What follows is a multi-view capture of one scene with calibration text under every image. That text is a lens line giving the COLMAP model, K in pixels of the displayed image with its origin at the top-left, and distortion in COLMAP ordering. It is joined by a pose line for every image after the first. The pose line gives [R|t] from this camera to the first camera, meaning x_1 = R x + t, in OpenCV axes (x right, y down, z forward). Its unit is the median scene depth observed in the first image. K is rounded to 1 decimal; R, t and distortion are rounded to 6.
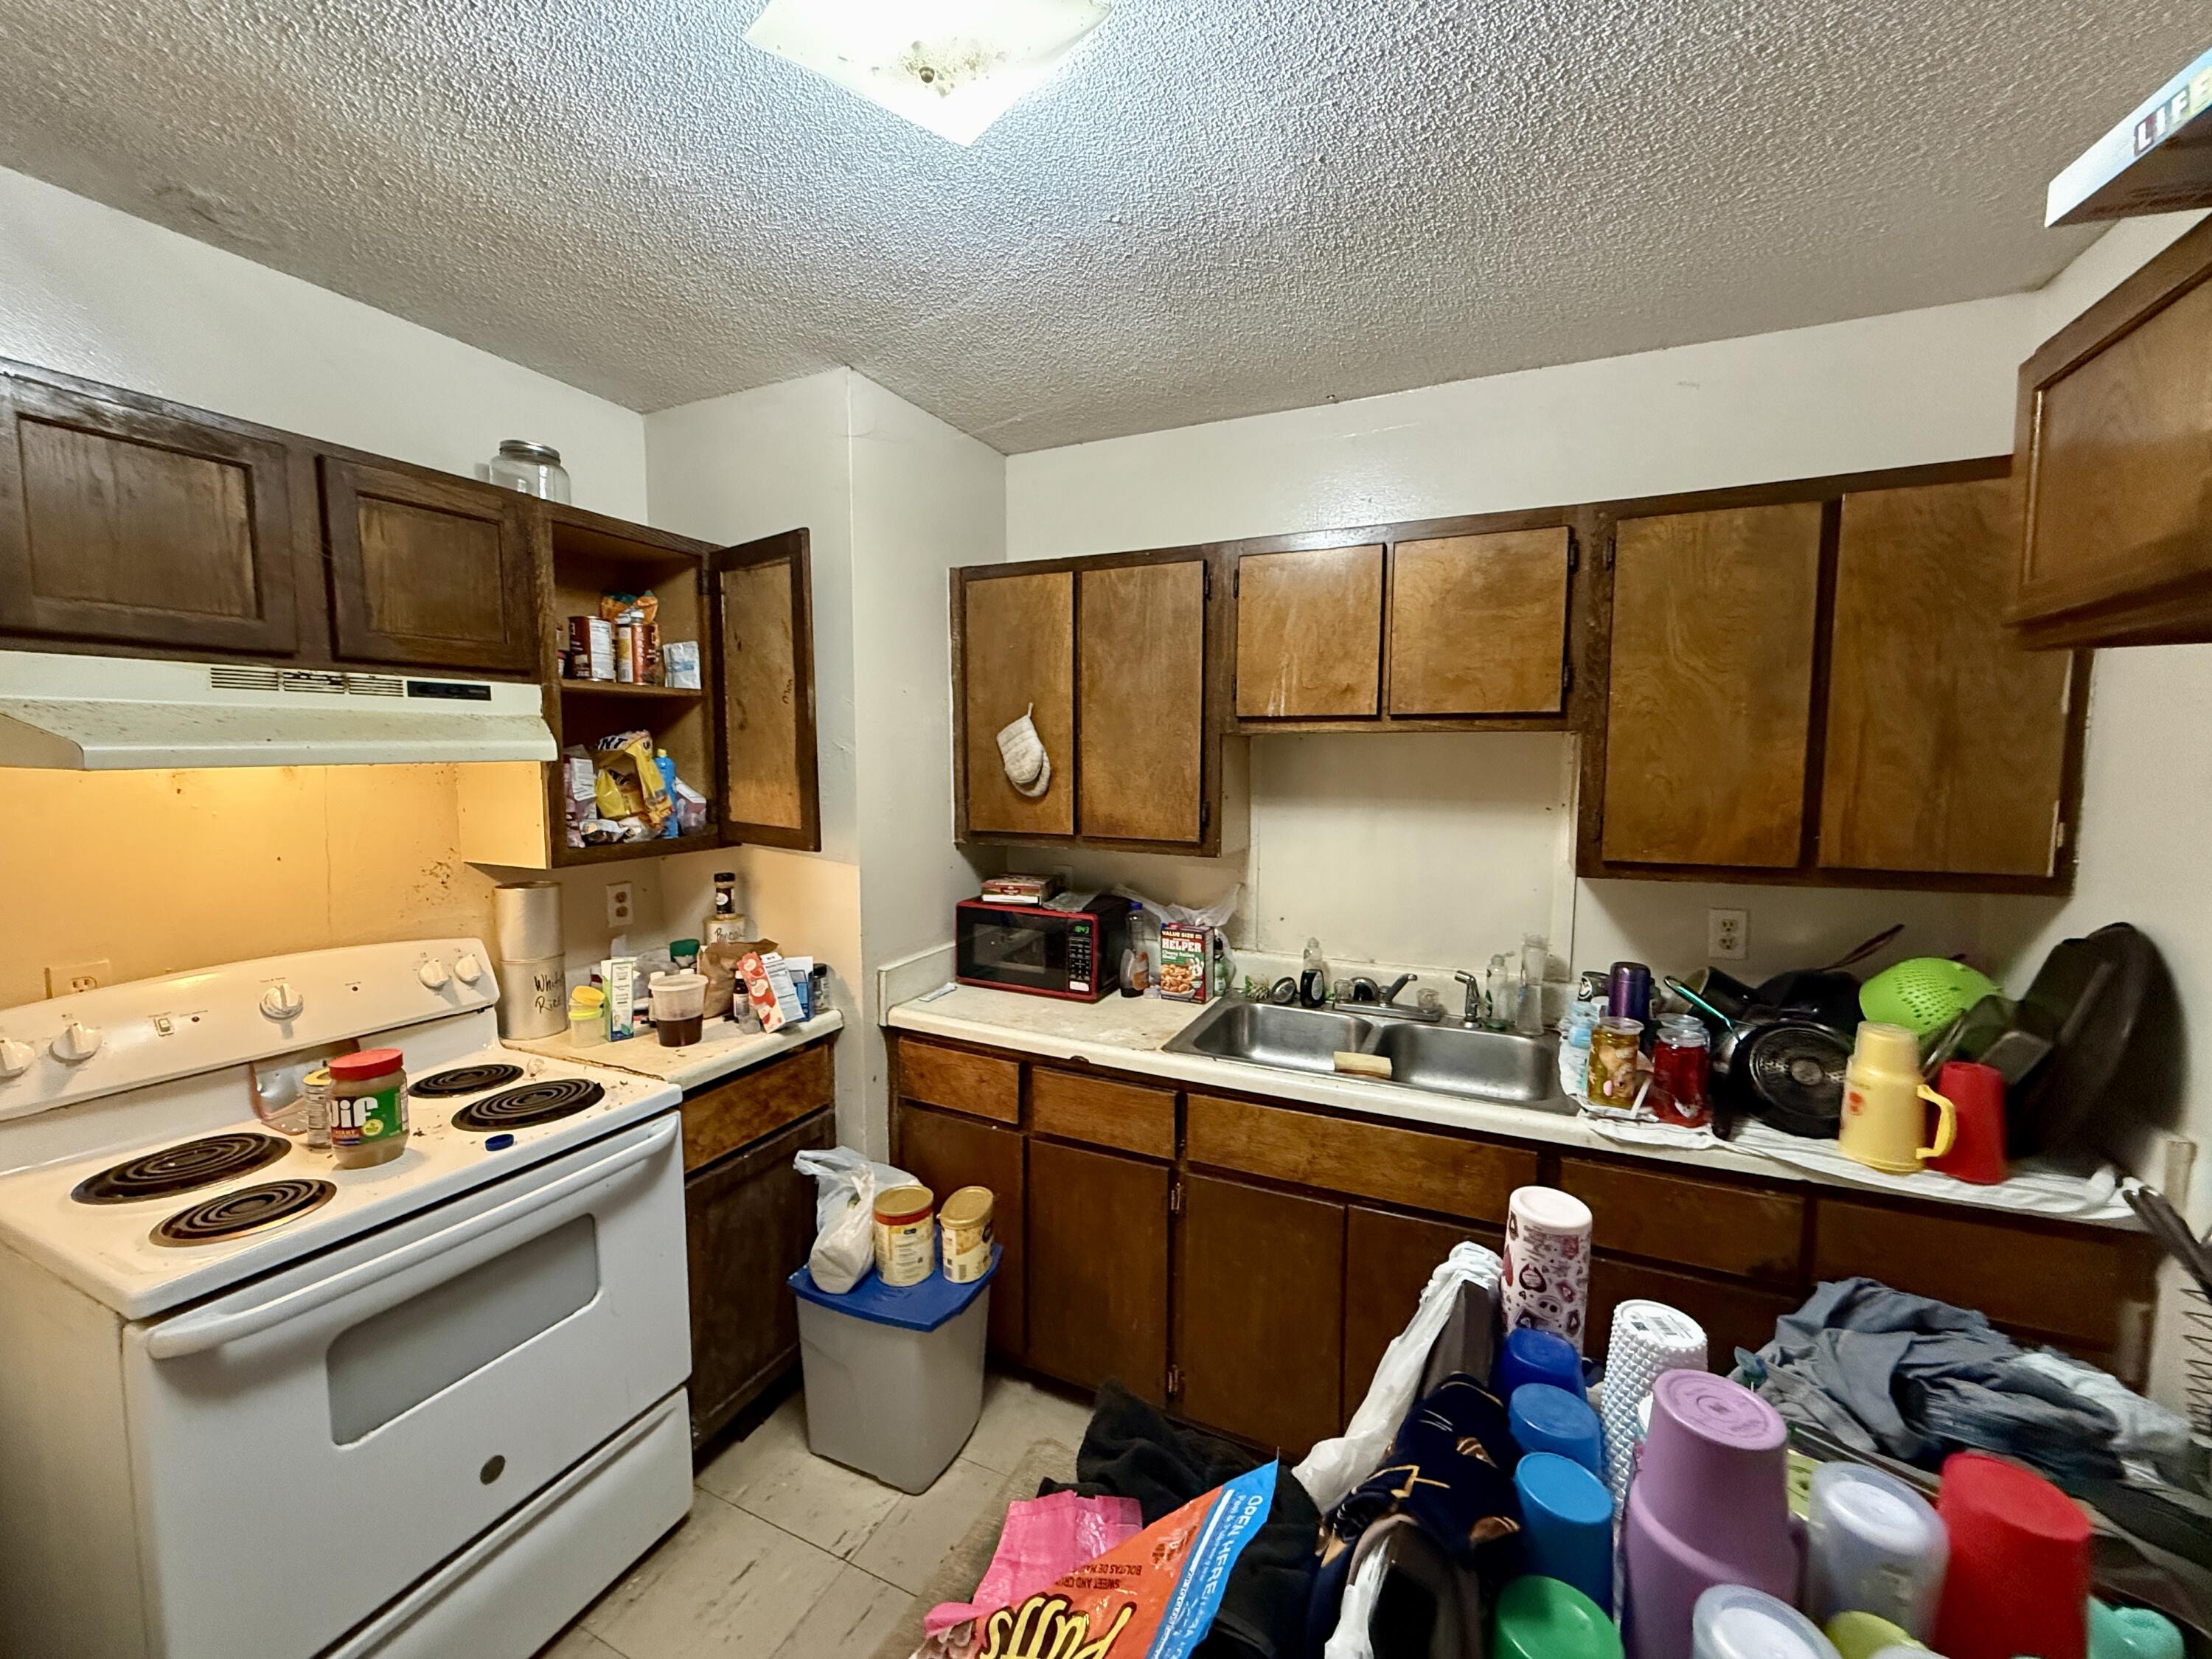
lens RADIAL K [[884.8, 0, 1096.7], [0, 884.8, 829.1], [0, 0, 1]] dist [-0.000045, -0.000199]
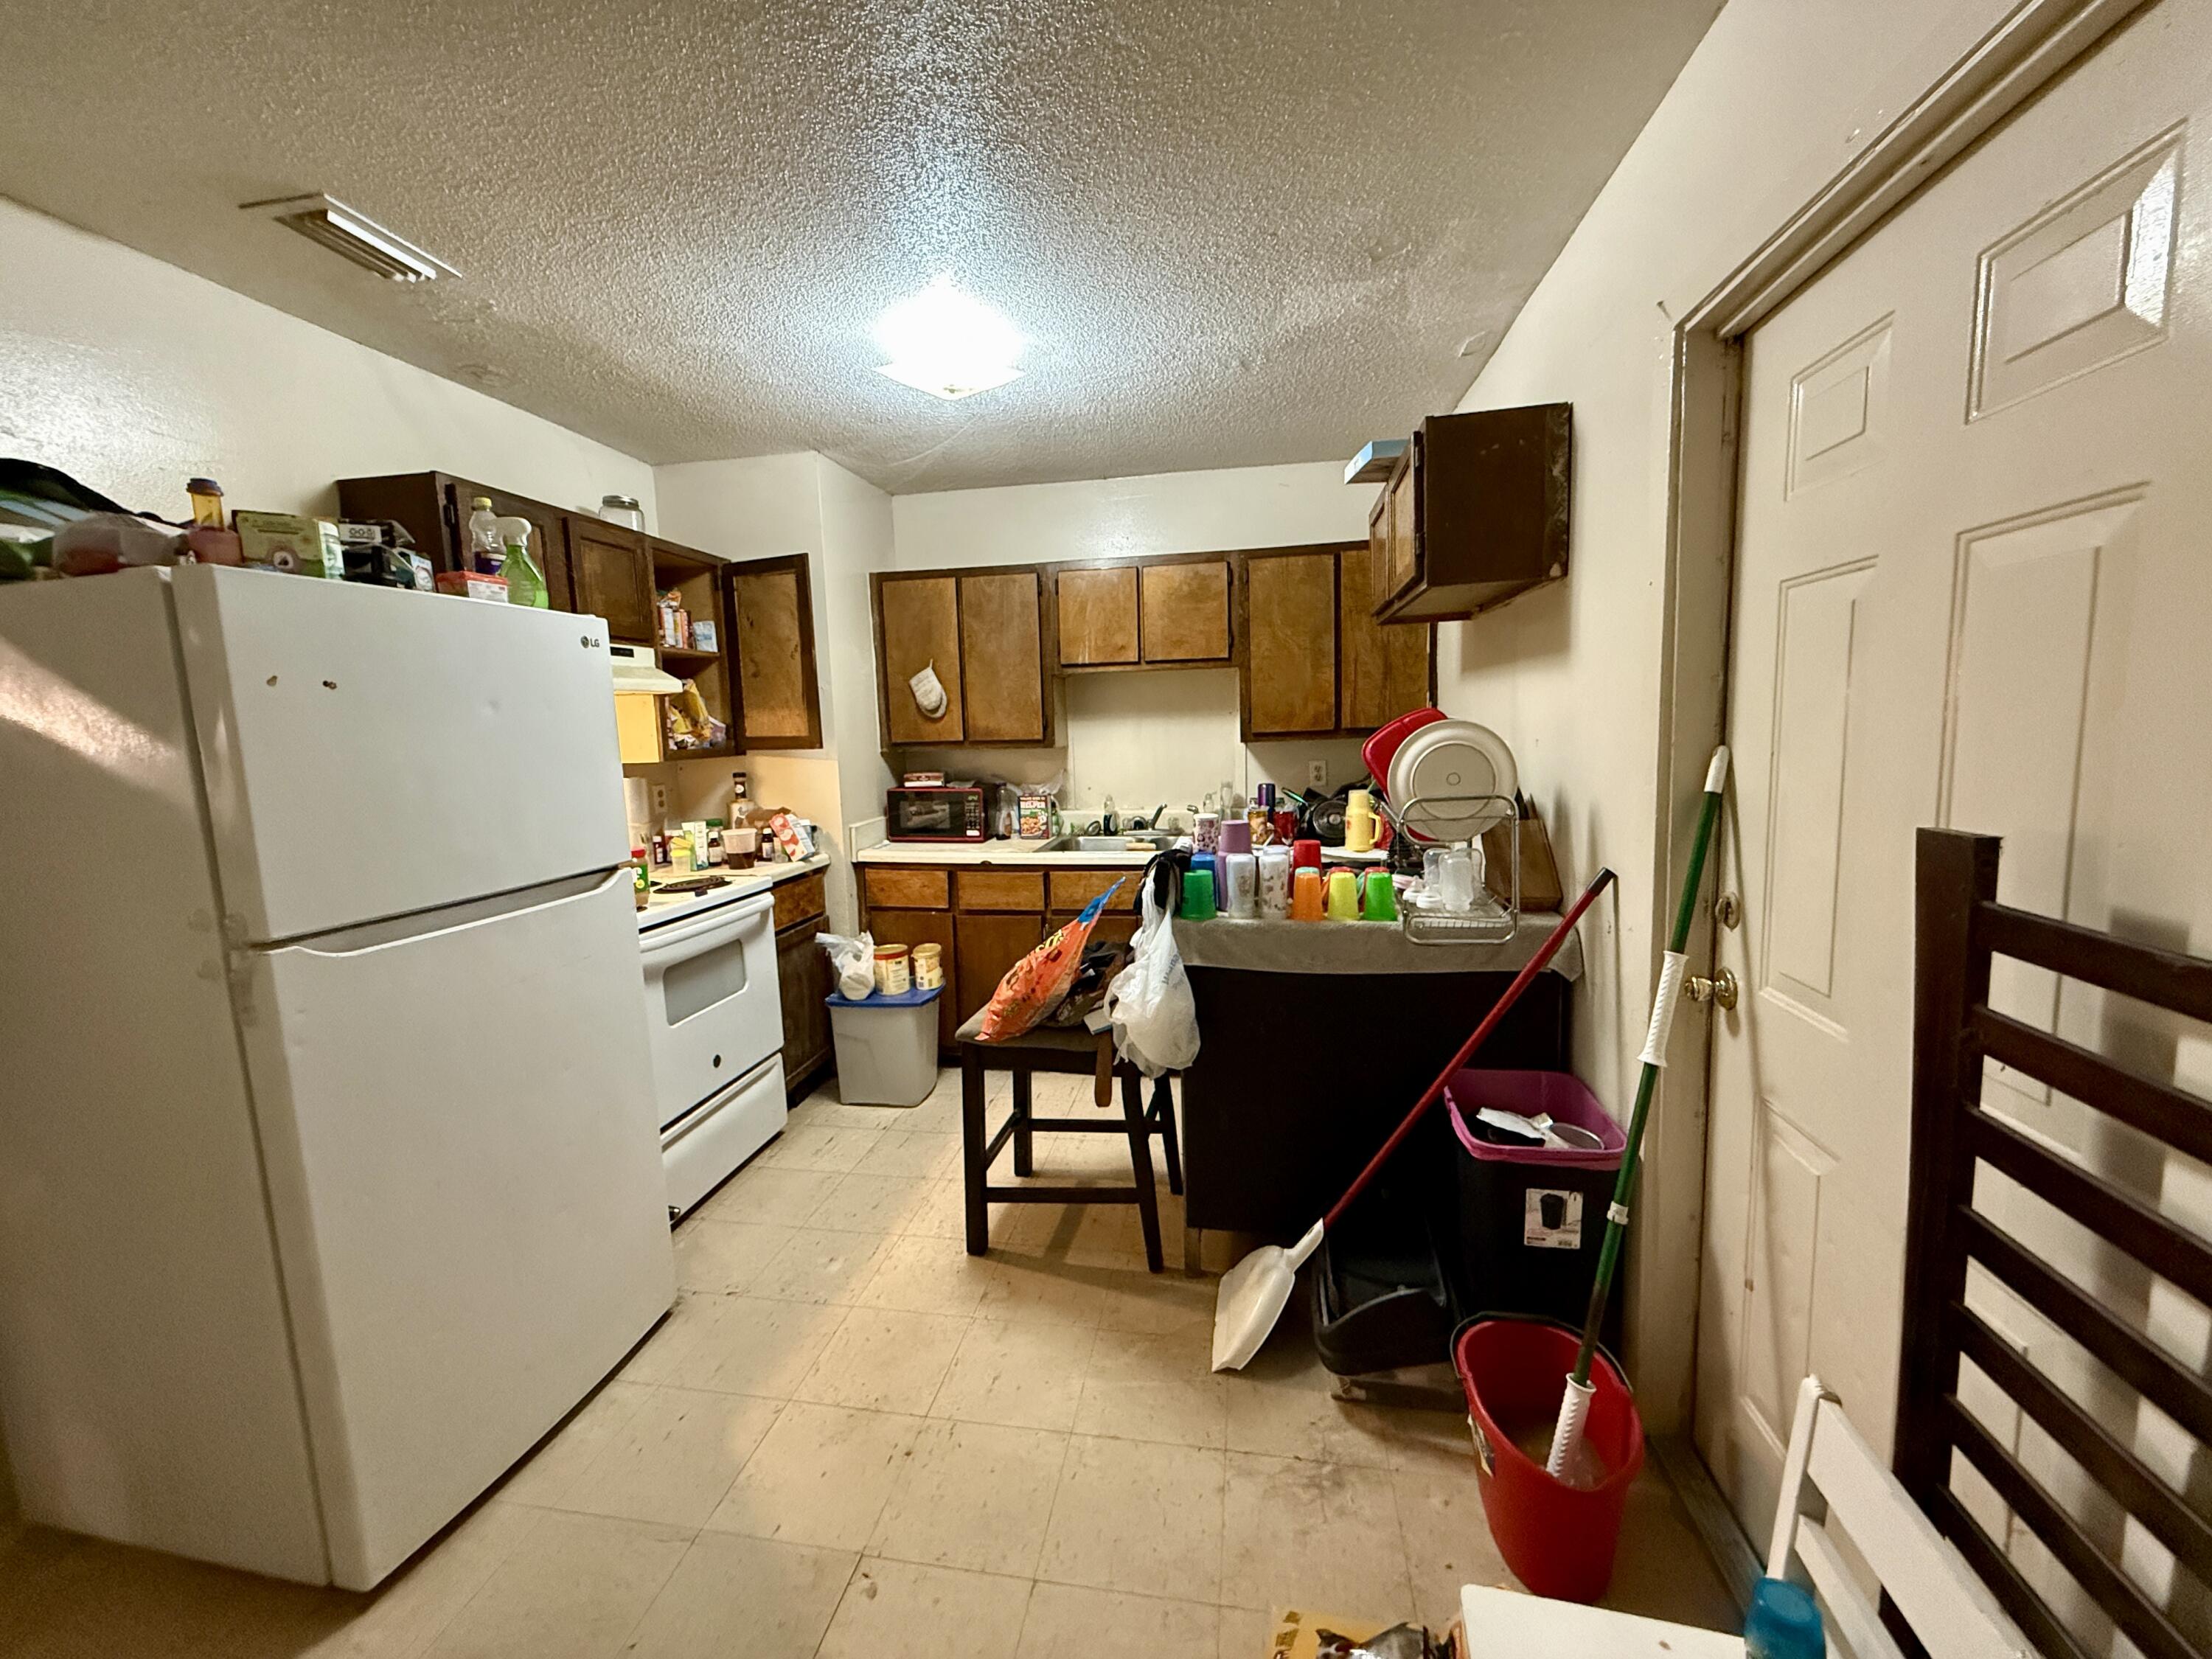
lens RADIAL K [[884.8, 0, 1096.7], [0, 884.8, 829.1], [0, 0, 1]] dist [-0.000045, -0.000199]
pose [[0.965043, -0.061548, 0.254761, -0.238928], [0.054739, 0.997931, 0.033738, 0.142210], [-0.256311, -0.018613, 0.966415, -0.708271]]
